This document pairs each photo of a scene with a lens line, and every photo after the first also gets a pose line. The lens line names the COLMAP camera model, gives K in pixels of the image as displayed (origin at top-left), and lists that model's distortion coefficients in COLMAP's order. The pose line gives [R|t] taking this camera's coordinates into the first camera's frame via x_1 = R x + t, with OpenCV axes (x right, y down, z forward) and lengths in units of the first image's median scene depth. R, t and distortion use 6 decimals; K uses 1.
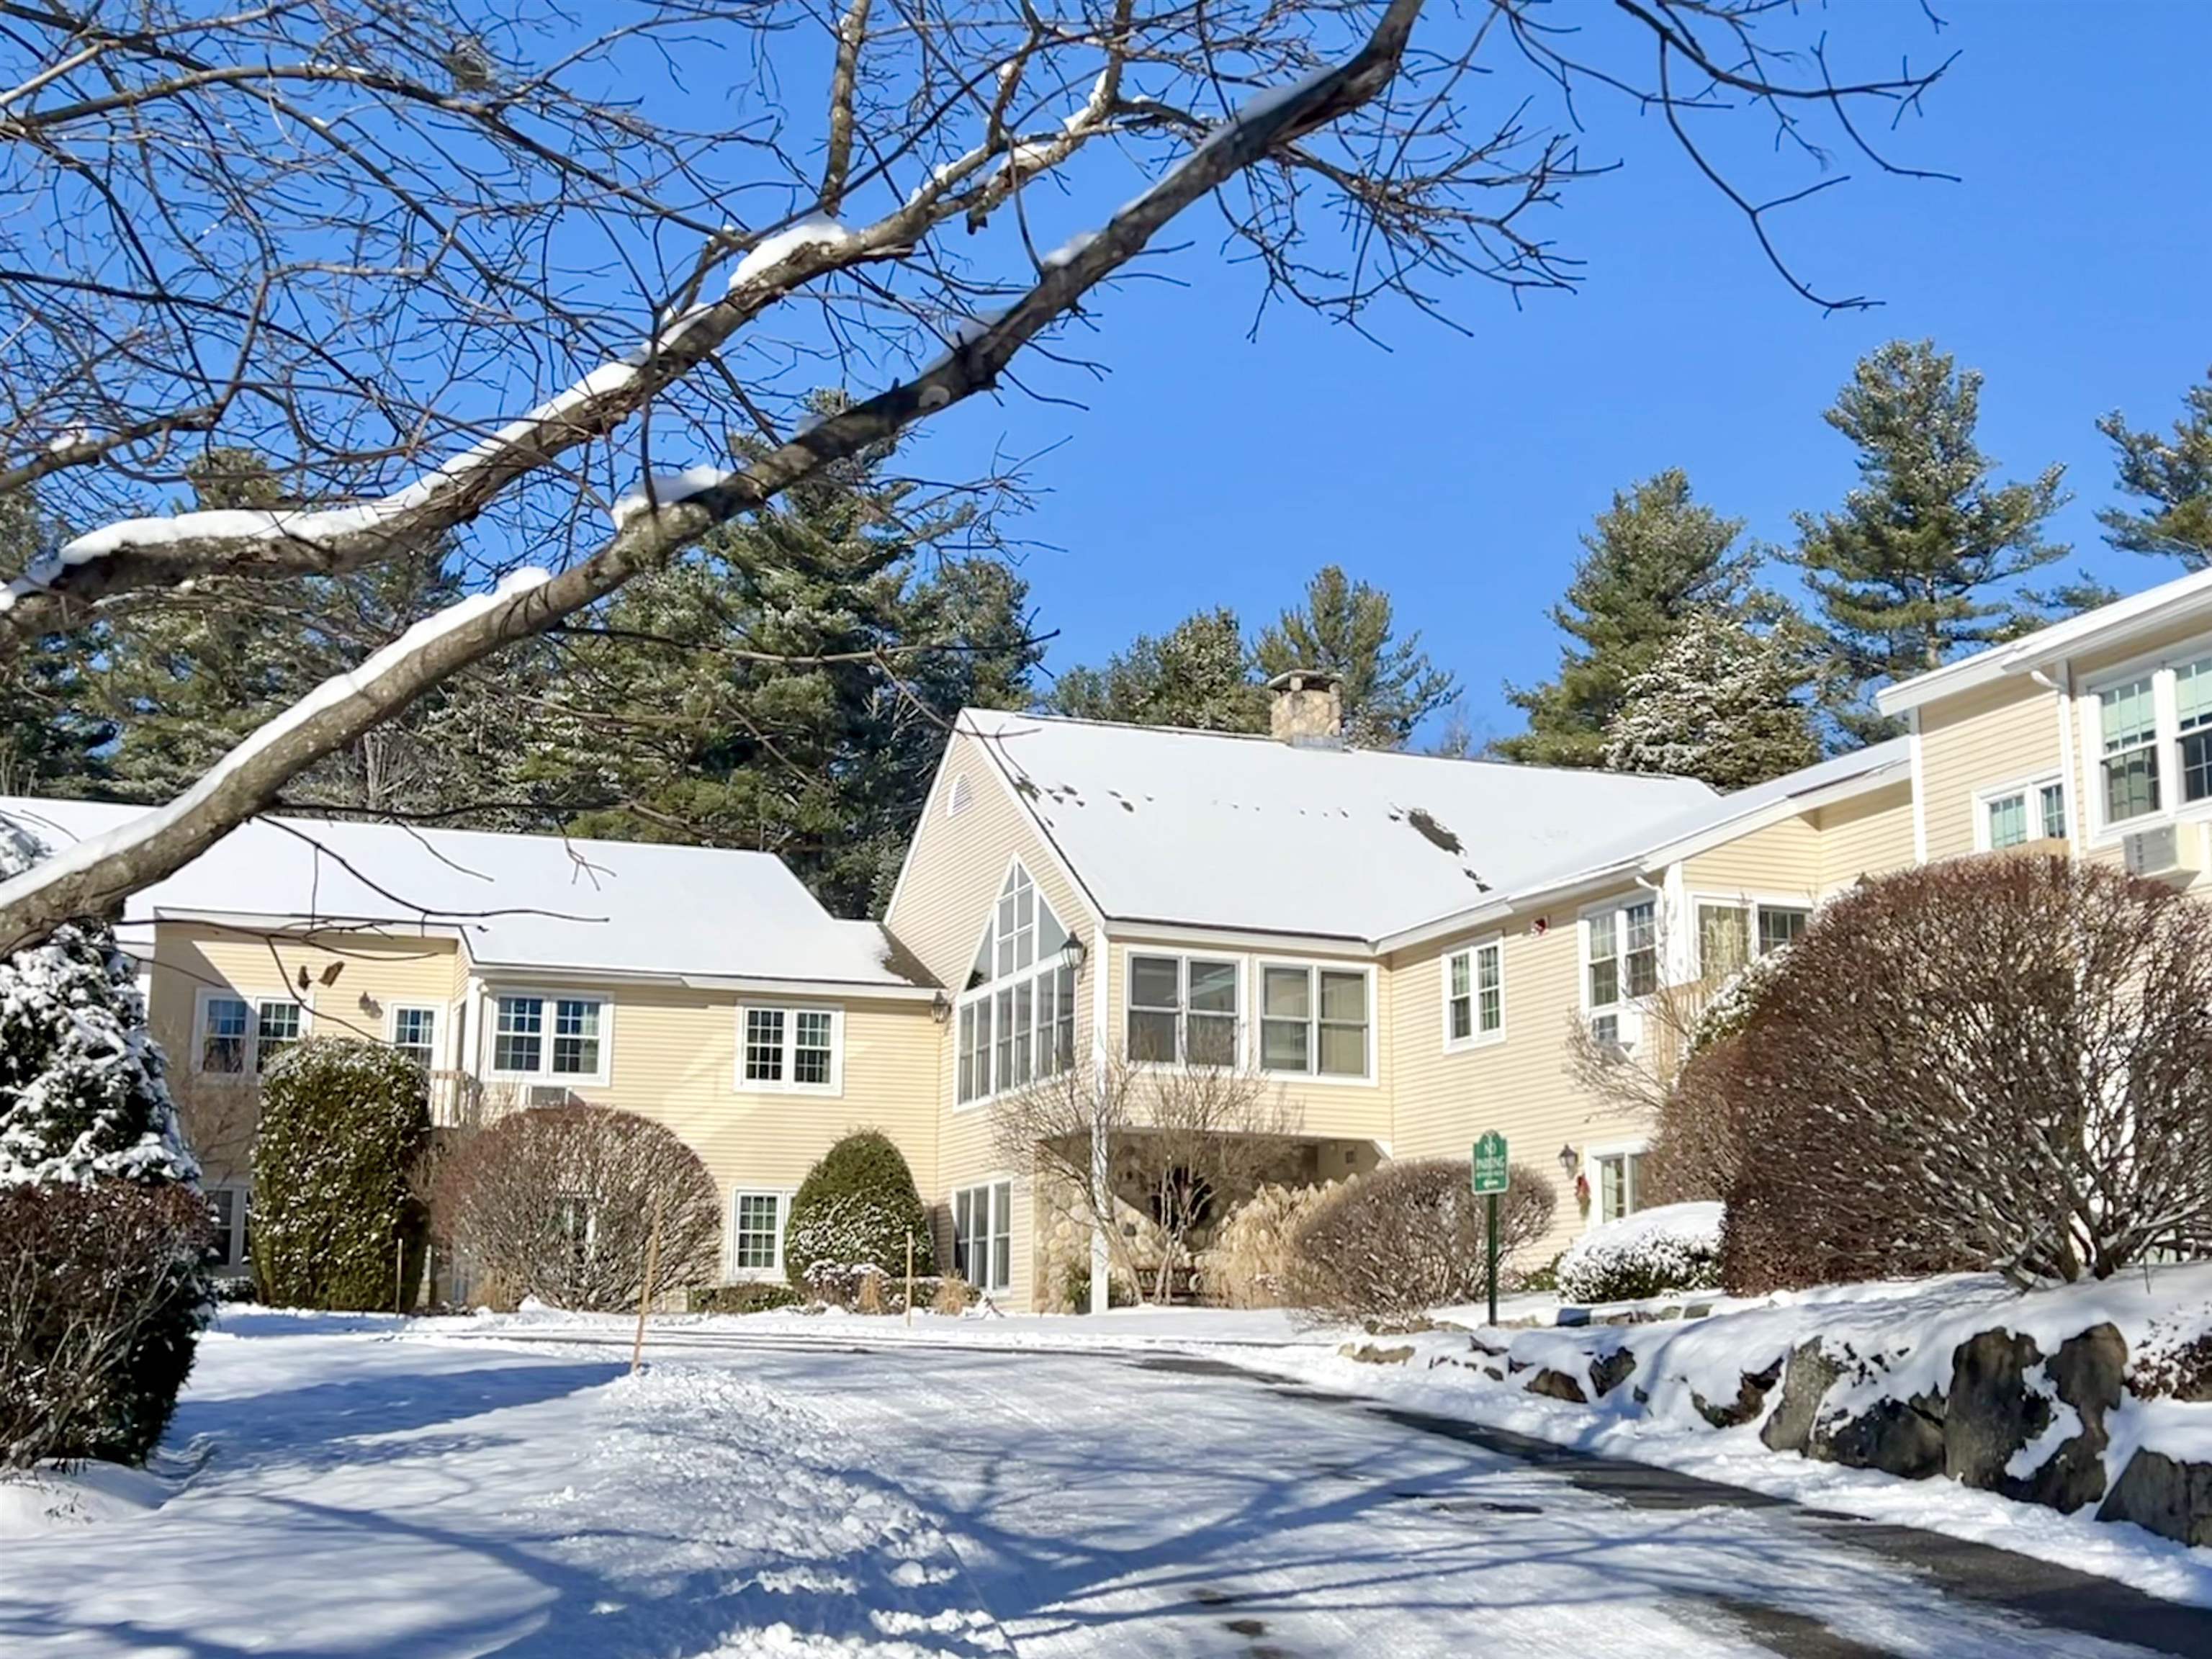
lens RADIAL K [[2568.2, 0, 1106.0], [0, 2568.2, 829.5], [0, 0, 1]] dist [0.165079, 0.000857]
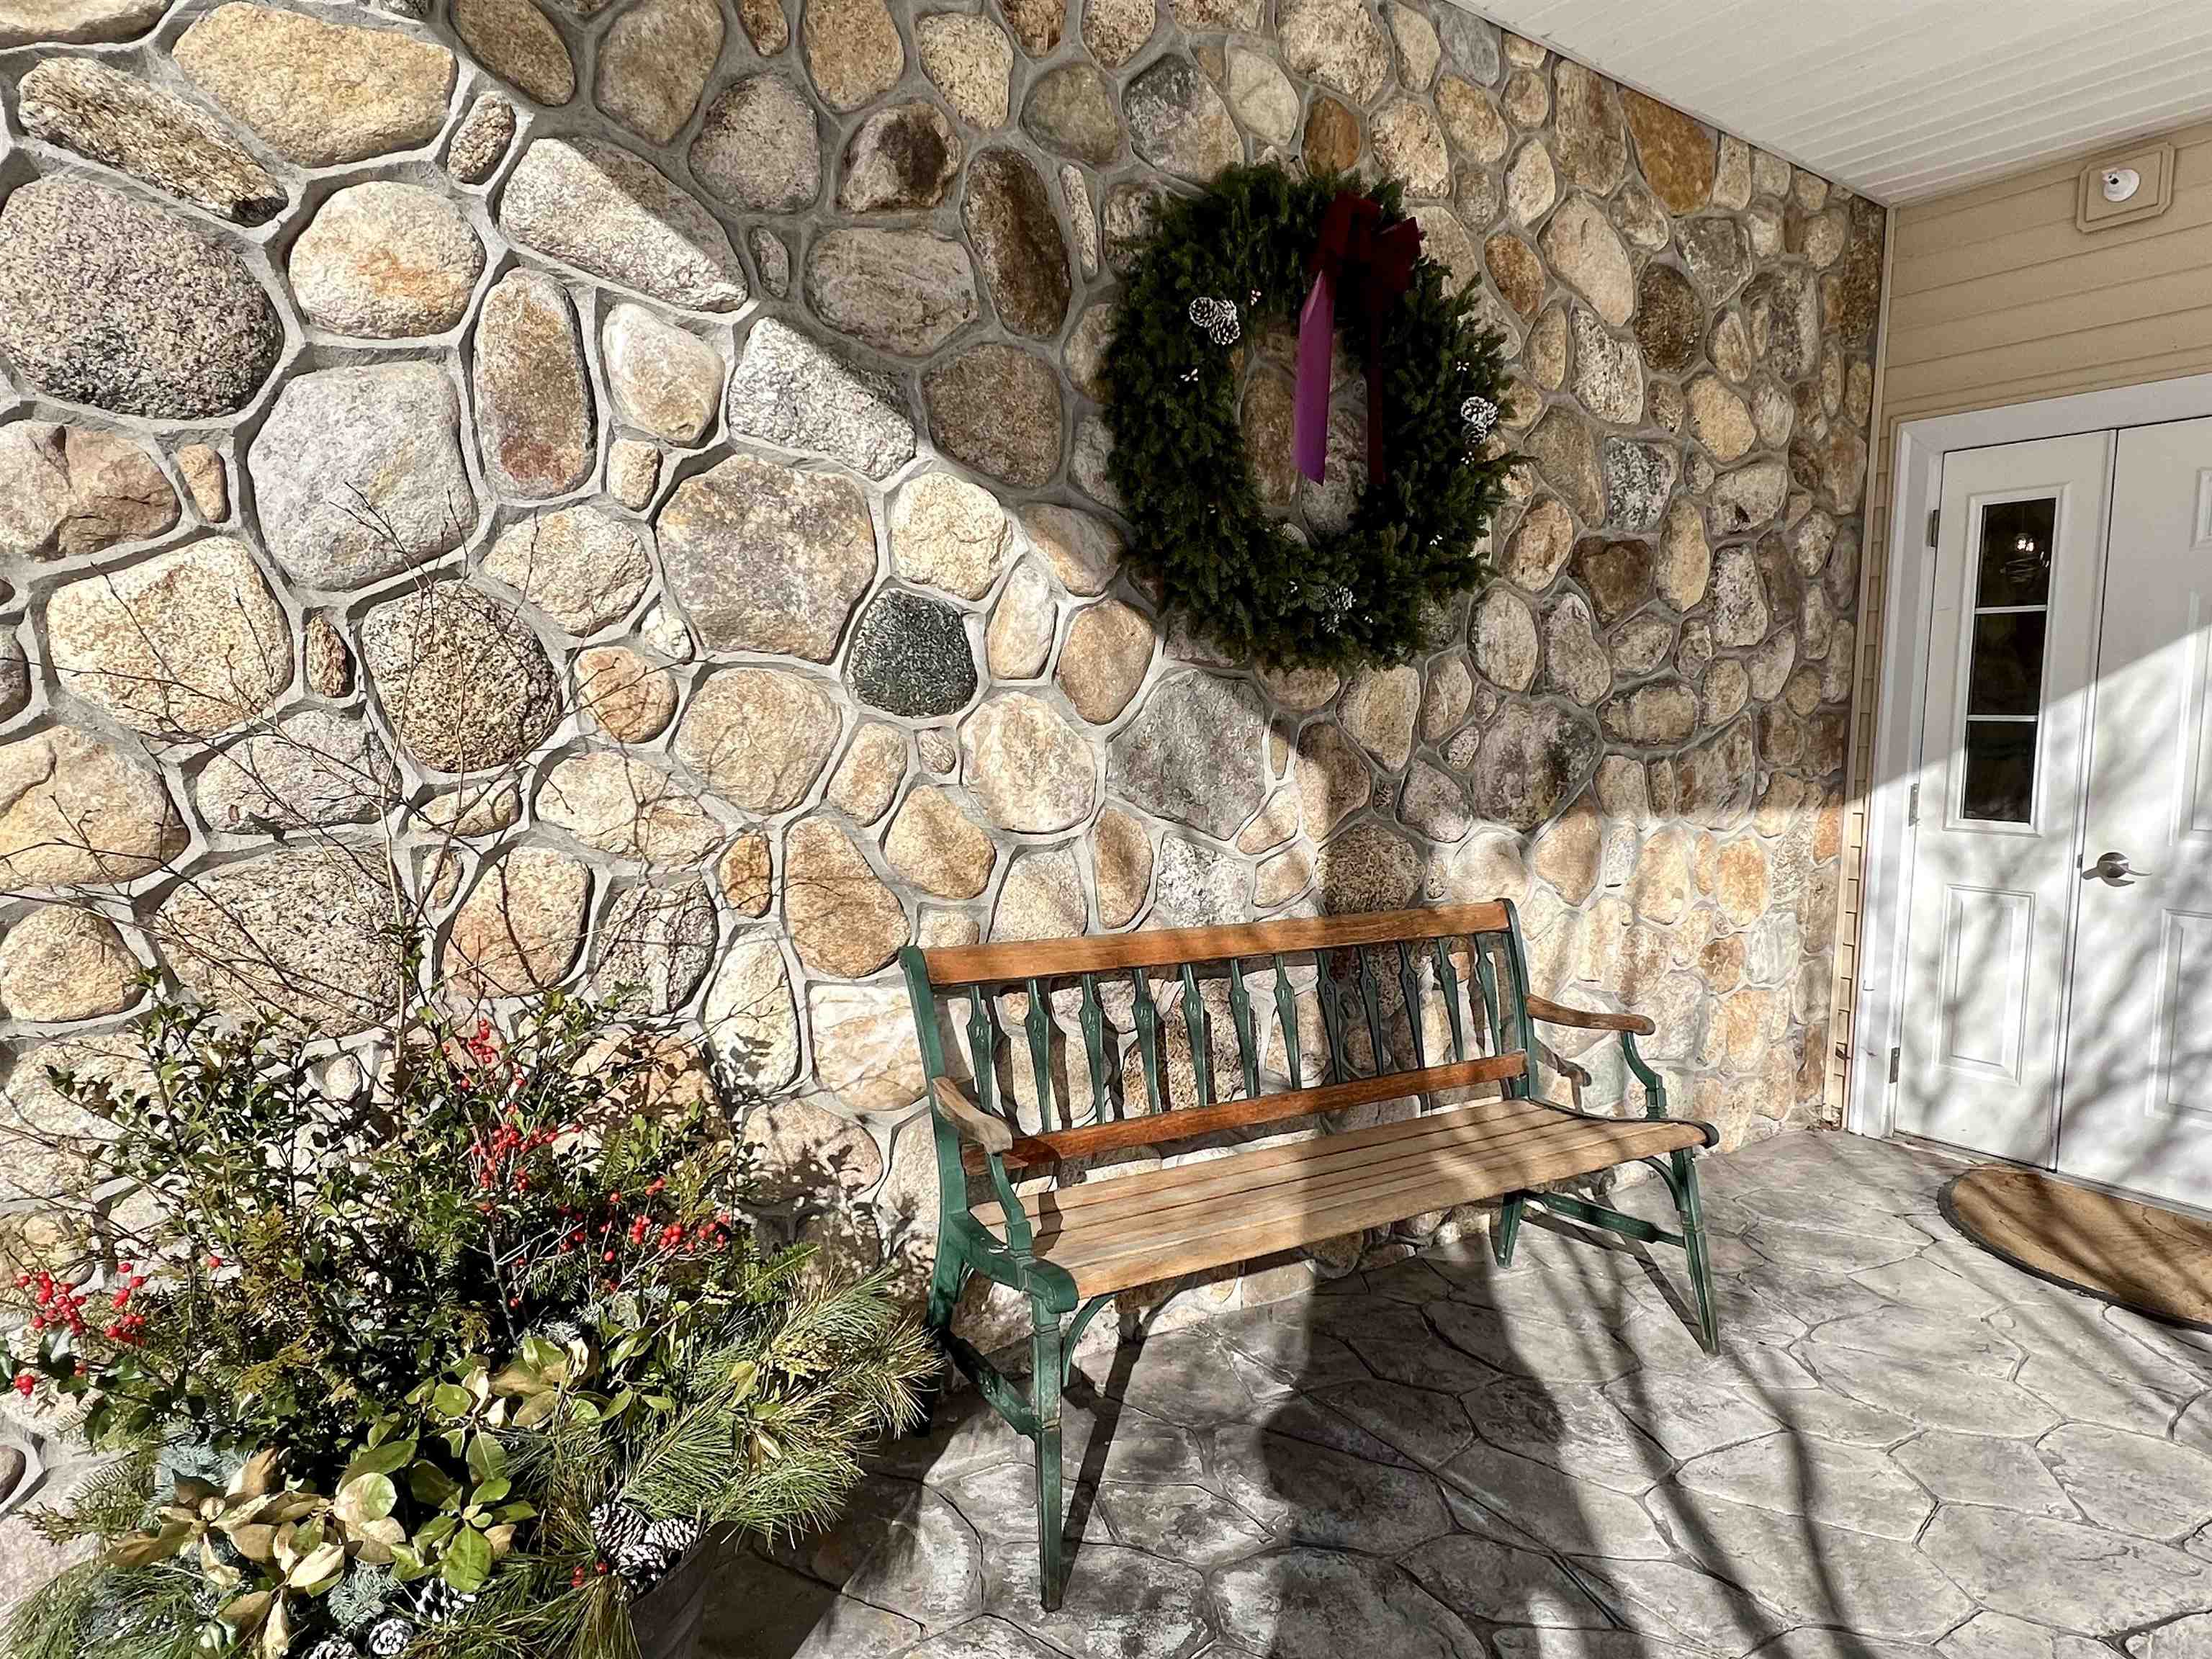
lens RADIAL K [[1343.8, 0, 1106.0], [0, 1343.8, 829.5], [0, 0, 1]] dist [-0.000035, 0.000102]
pose [[0.974004, -0.007344, 0.226410, 0.003551], [-0.058473, 0.957452, 0.282607, 0.133018], [-0.218853, -0.288499, 0.932133, 0.859893]]
